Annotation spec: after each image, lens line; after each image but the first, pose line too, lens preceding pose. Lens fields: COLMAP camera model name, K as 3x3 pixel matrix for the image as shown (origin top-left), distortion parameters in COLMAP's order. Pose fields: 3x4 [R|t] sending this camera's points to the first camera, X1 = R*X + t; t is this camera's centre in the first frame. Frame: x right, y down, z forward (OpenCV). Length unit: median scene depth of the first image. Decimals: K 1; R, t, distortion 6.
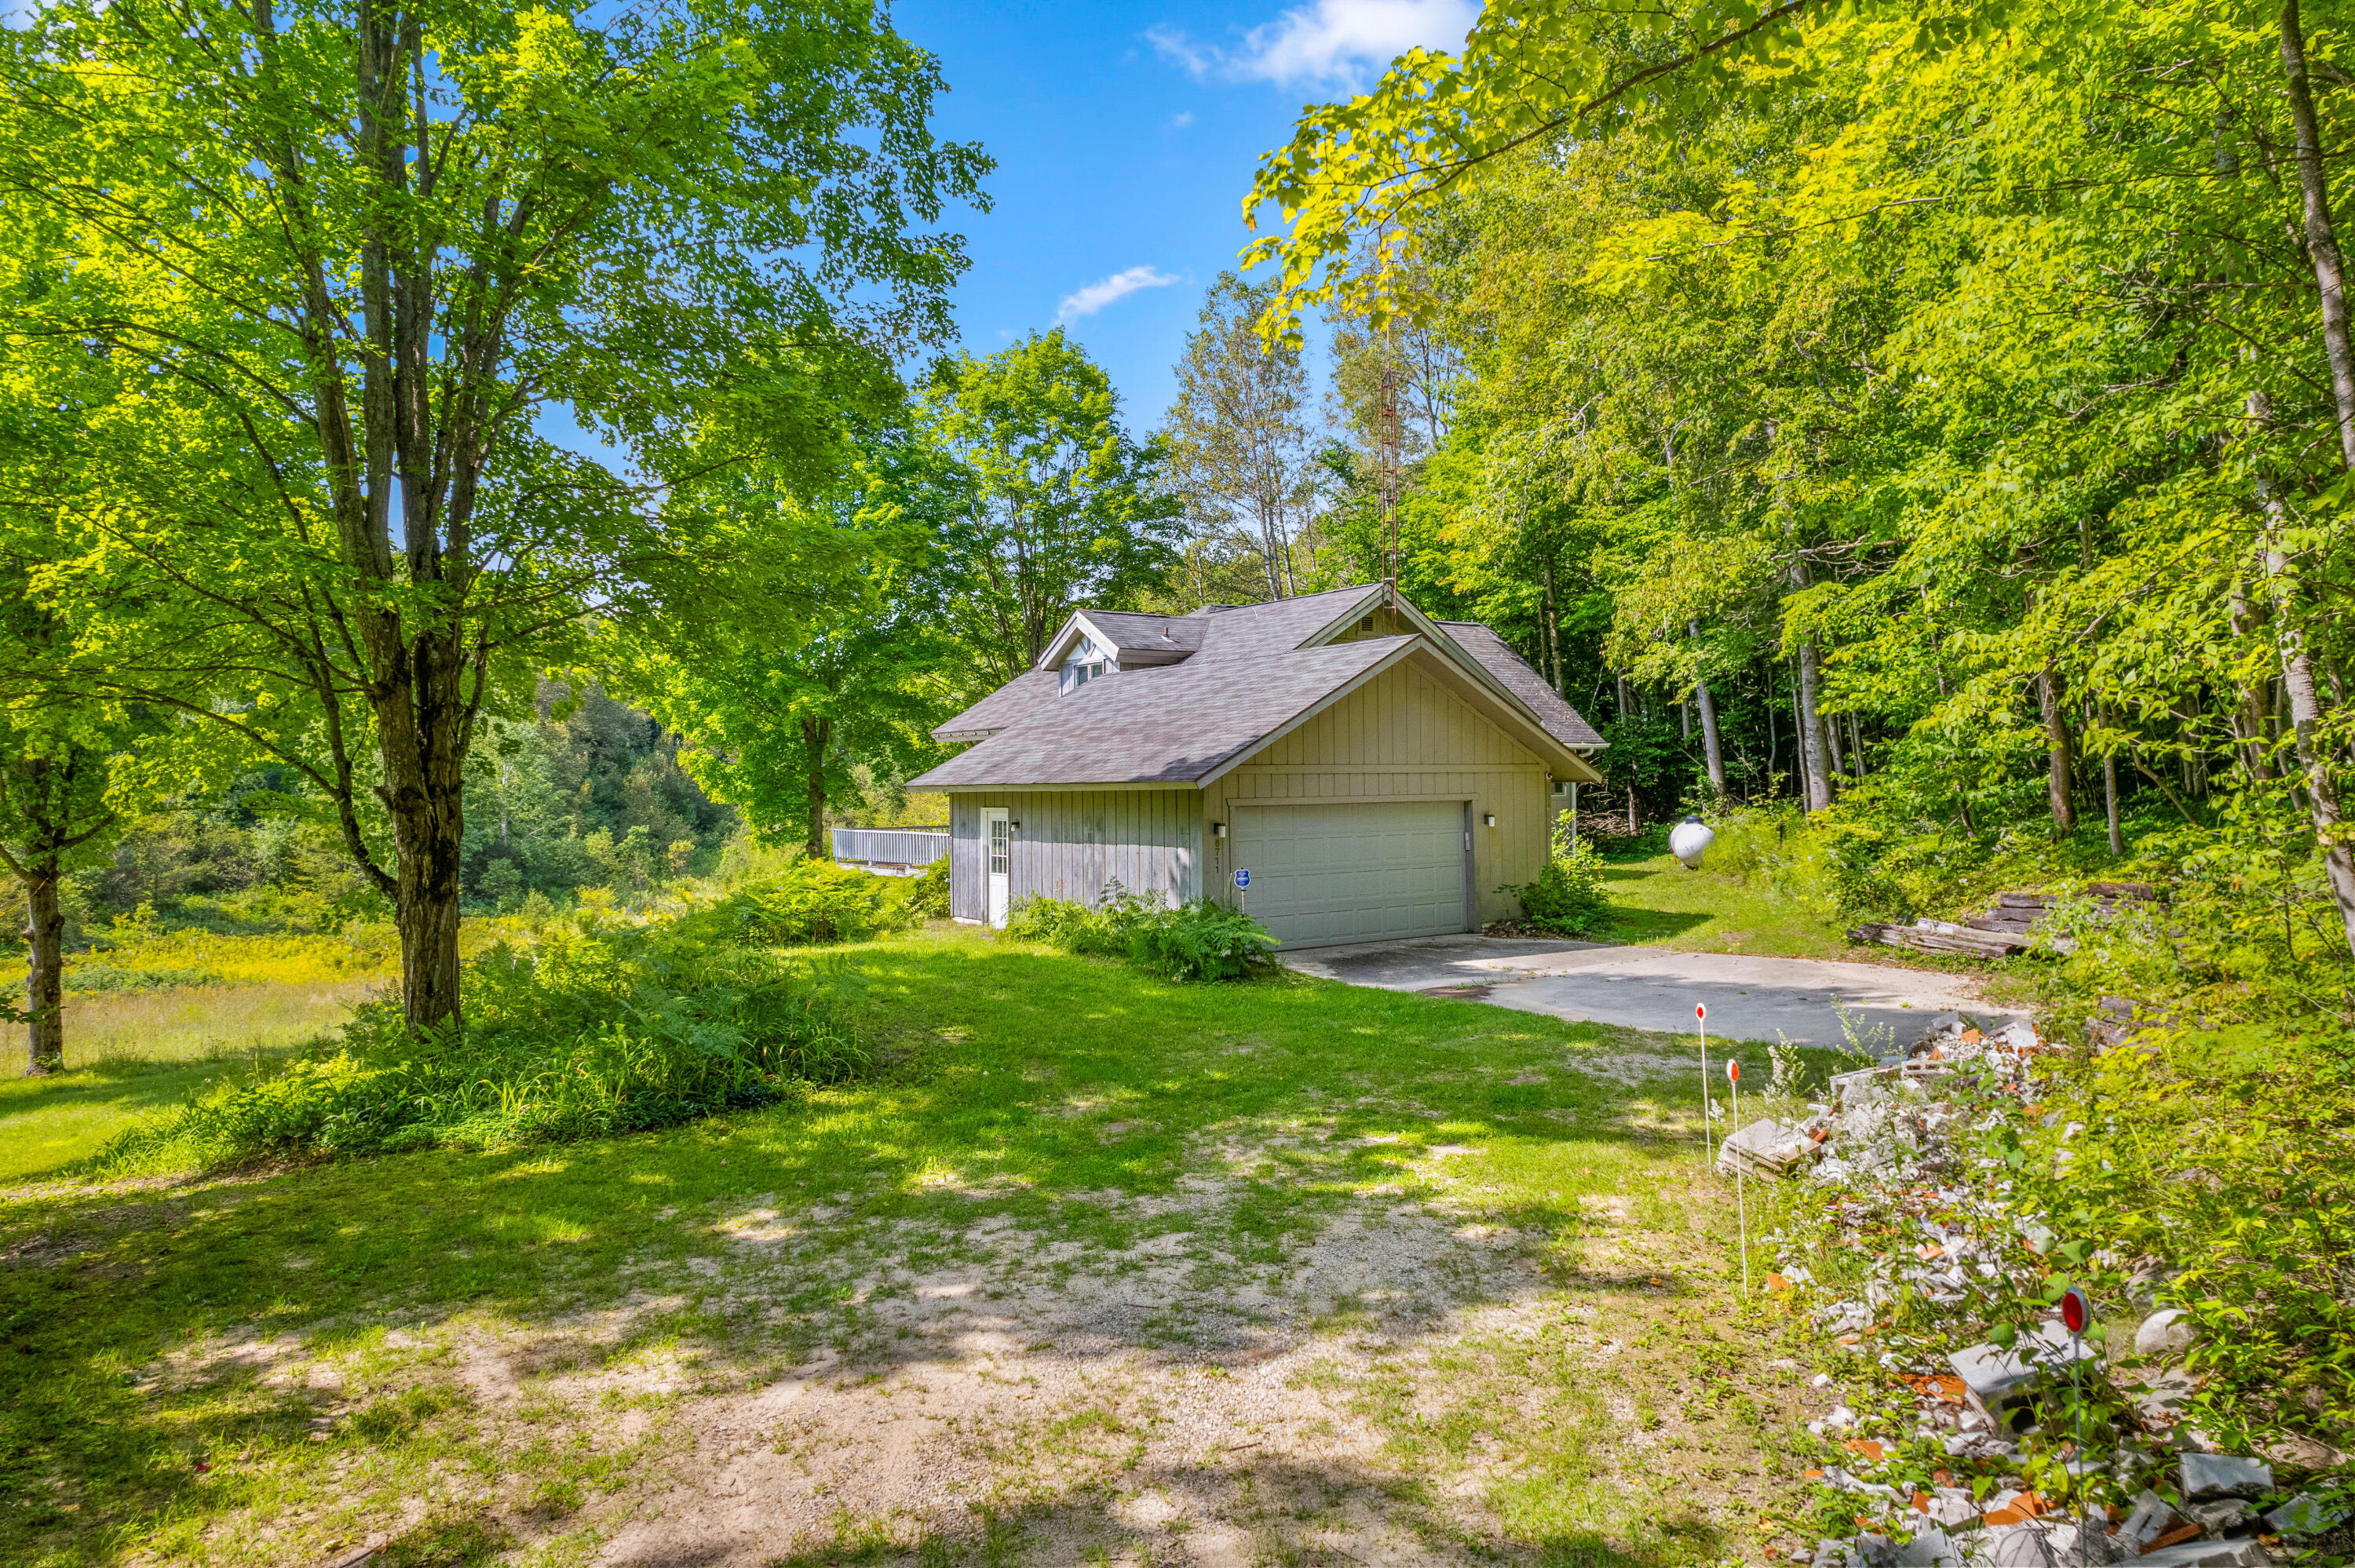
lens RADIAL K [[1501.5, 0, 1184.3], [0, 1501.5, 770.5], [0, 0, 1]] dist [-0.073340, 0.067732]
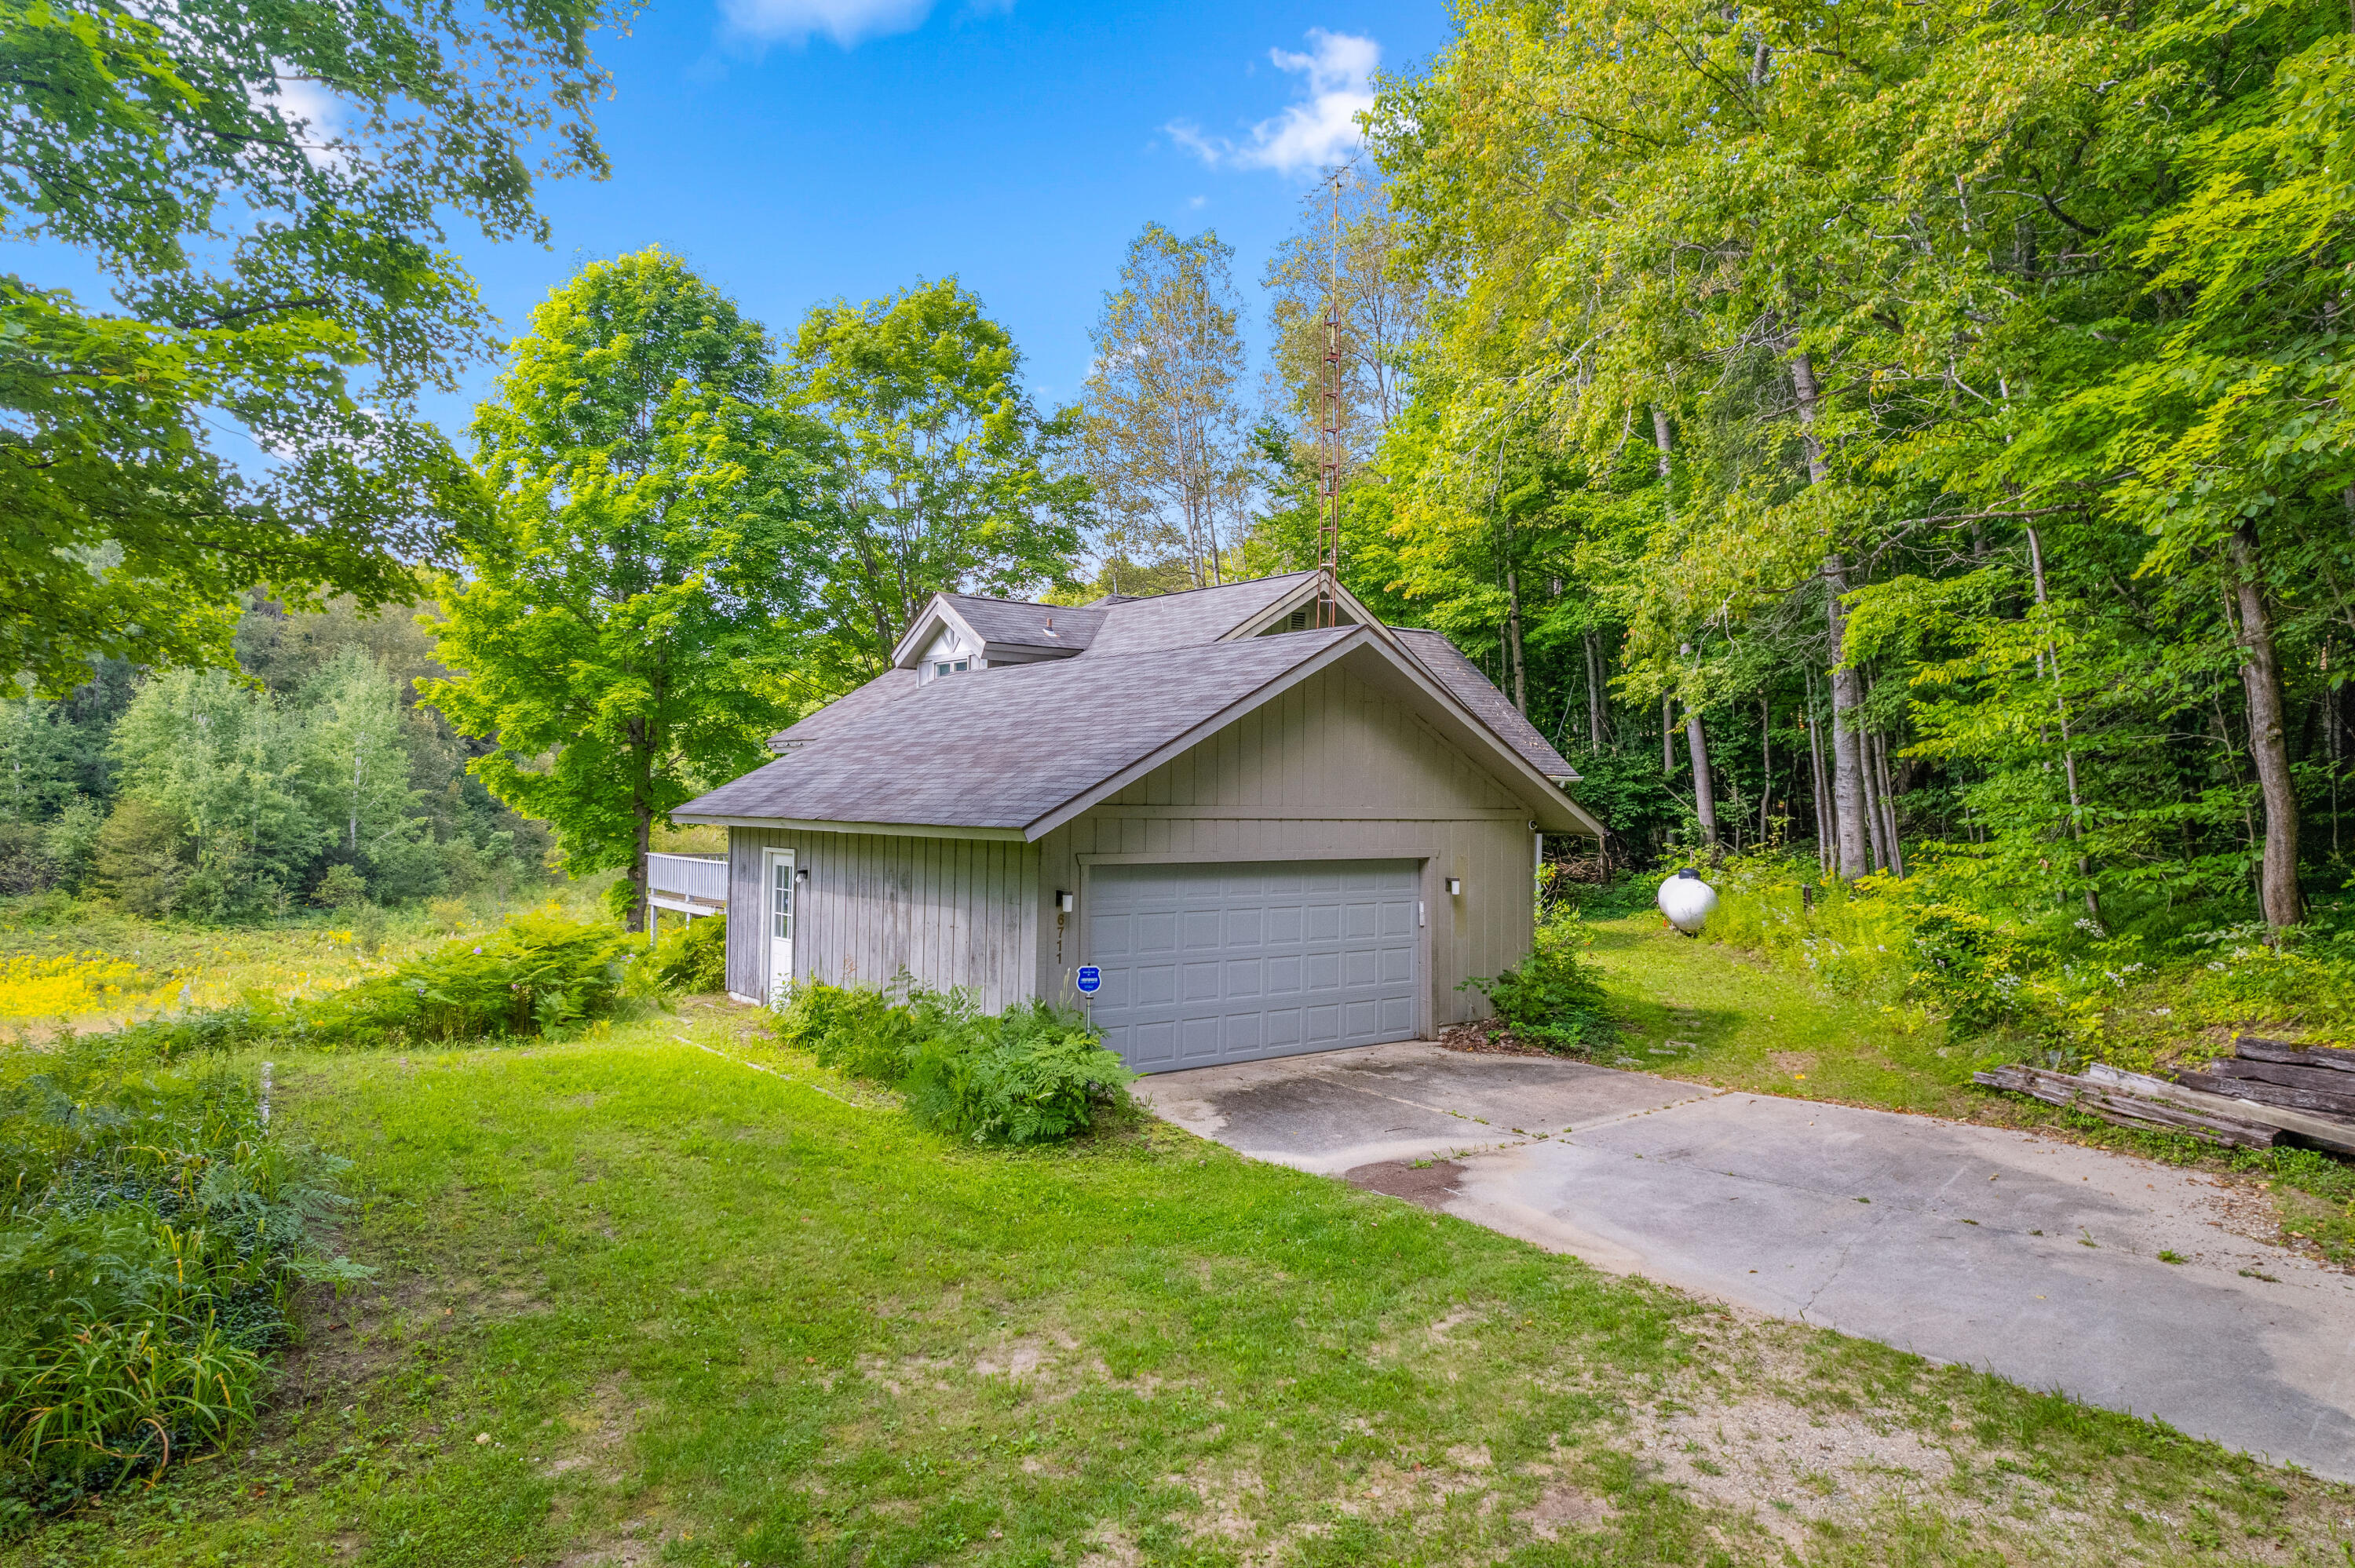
lens RADIAL K [[1492.5, 0, 1144.5], [0, 1492.5, 718.9], [0, 0, 1]] dist [-0.166515, 0.121604]
pose [[0.999528, 0.028854, 0.010530, 0.027588], [-0.028366, 0.998635, -0.043868, -0.007633], [-0.011781, 0.043549, 0.998982, 0.176080]]
